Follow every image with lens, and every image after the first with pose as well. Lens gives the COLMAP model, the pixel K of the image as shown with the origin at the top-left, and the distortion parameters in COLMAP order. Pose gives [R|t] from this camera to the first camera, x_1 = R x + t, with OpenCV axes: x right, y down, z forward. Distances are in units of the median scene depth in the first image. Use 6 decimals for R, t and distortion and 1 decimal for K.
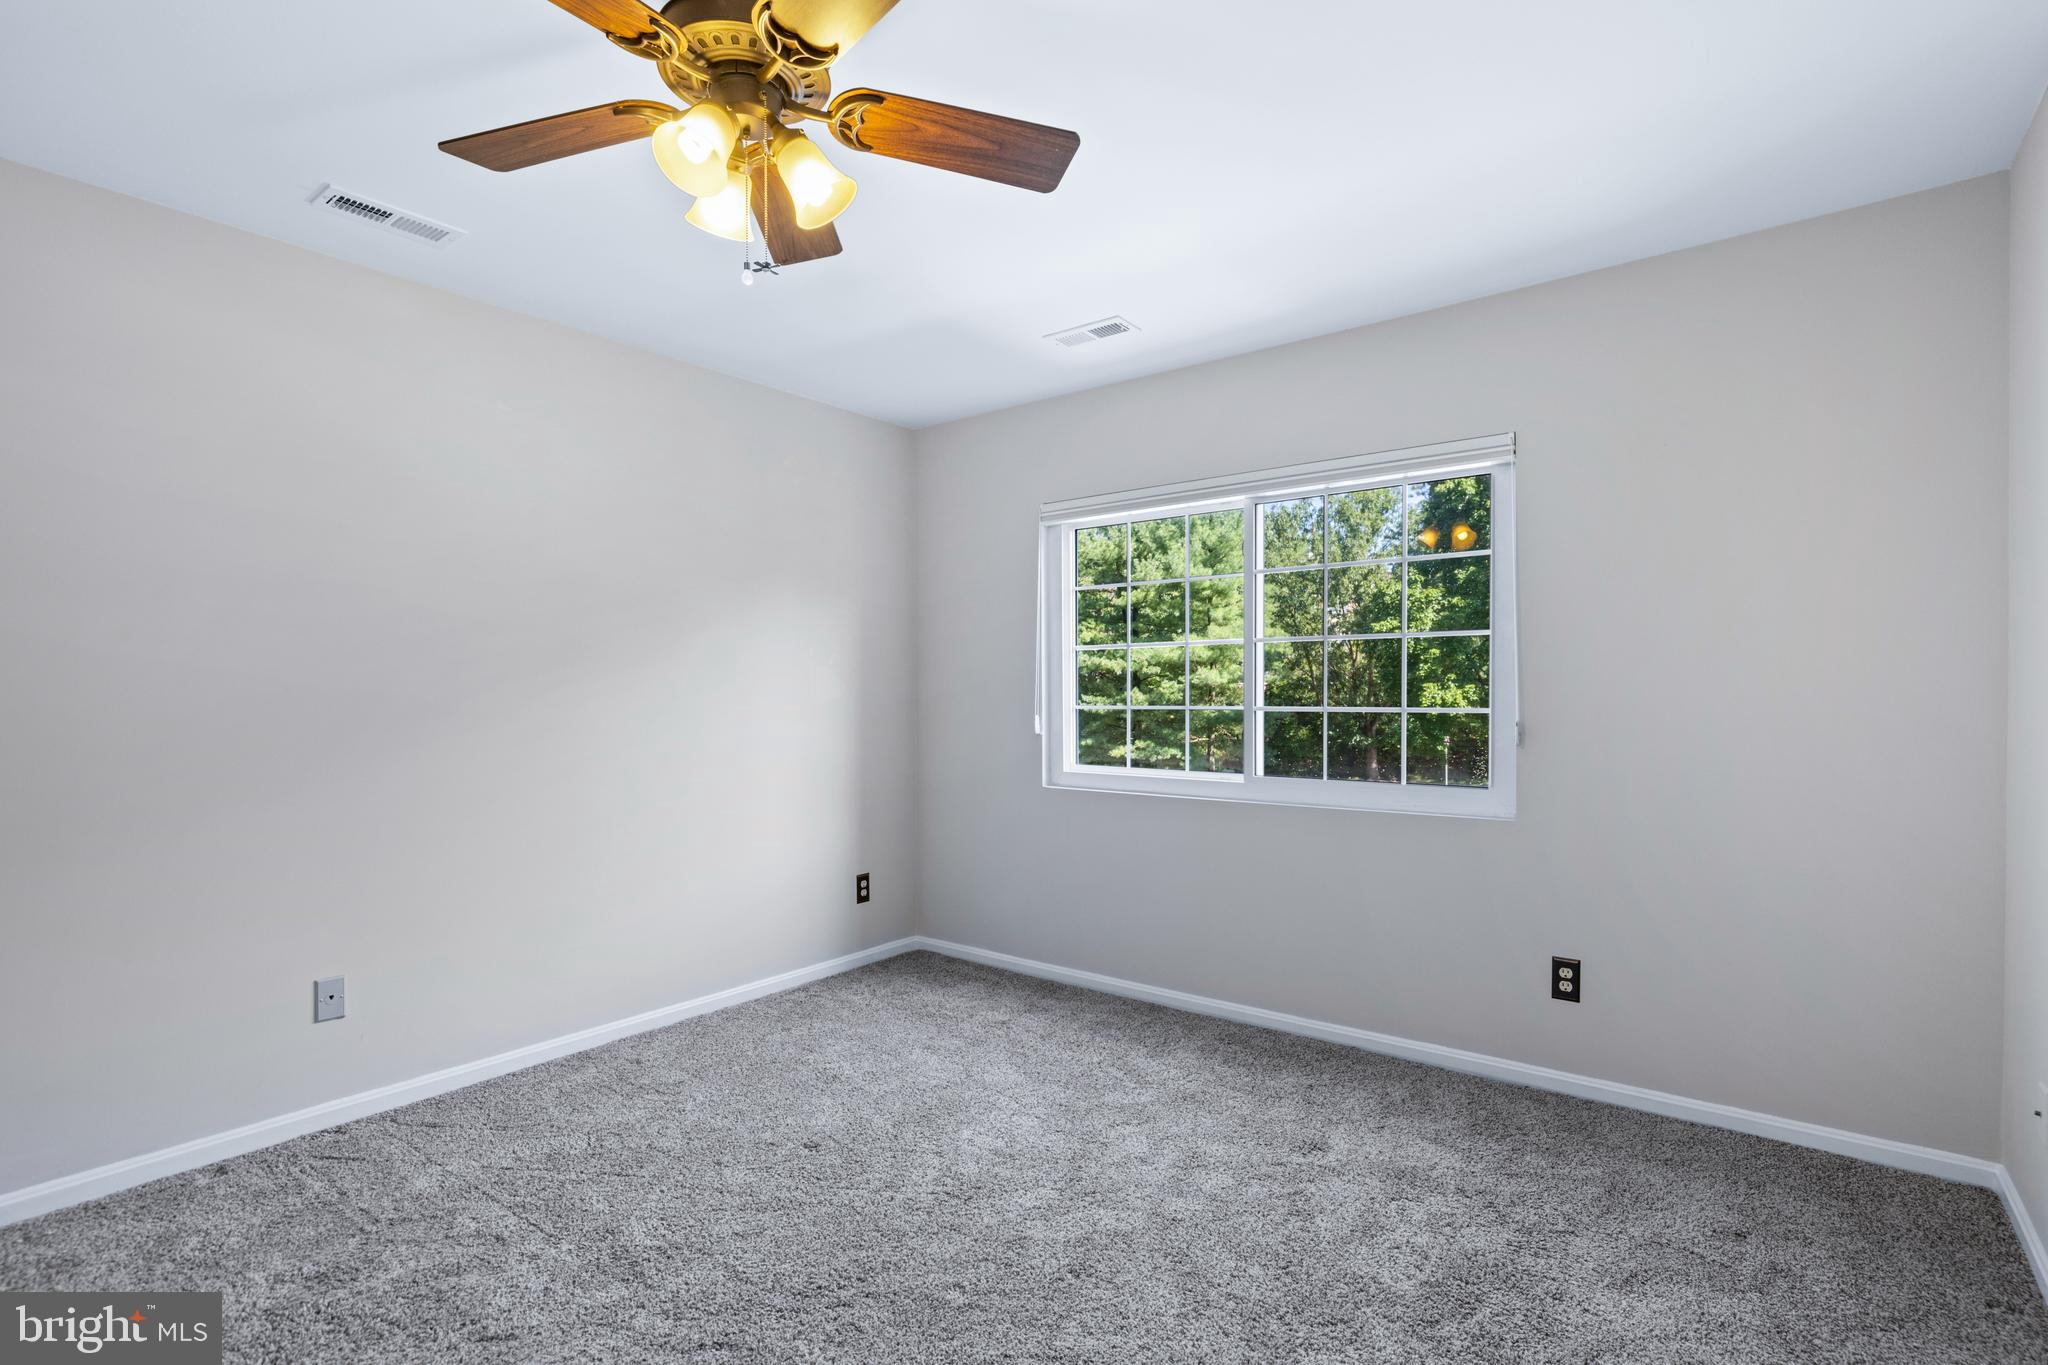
lens RADIAL K [[947.9, 0, 1024.0], [0, 947.9, 682.5], [0, 0, 1]] dist [-0.001378, -0.000218]
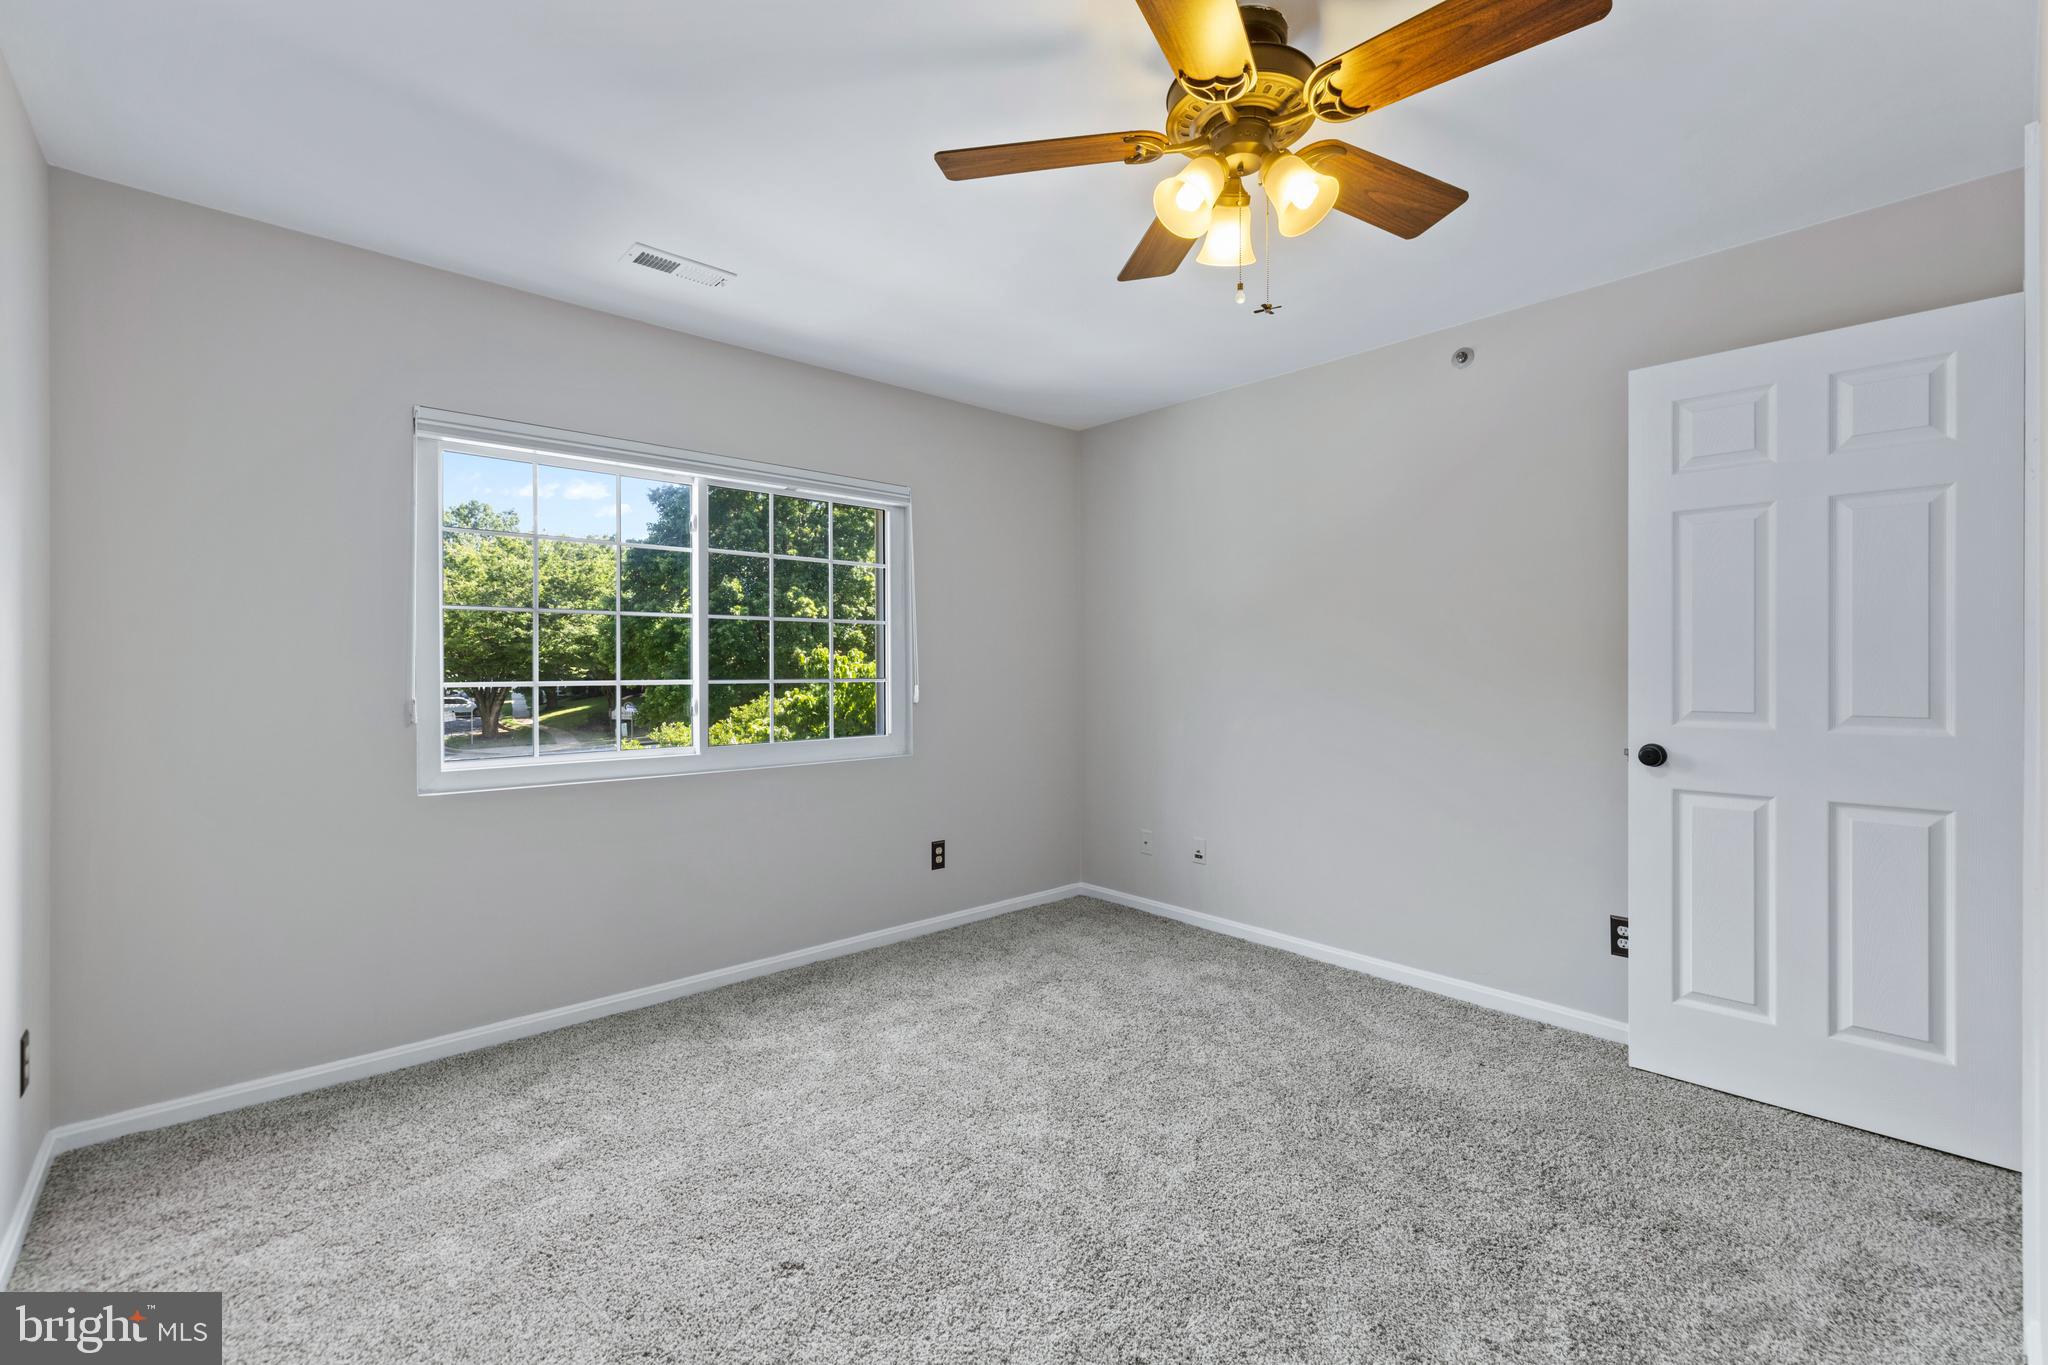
lens RADIAL K [[871.2, 0, 1007.9], [0, 871.2, 671.0], [0, 0, 1]] dist [0.002813, 0.000435]
pose [[0.212410, -0.010857, 0.977120, -0.706896], [-0.001932, 0.999932, 0.011530, 0.003381], [-0.977179, -0.004337, 0.212374, 0.555223]]
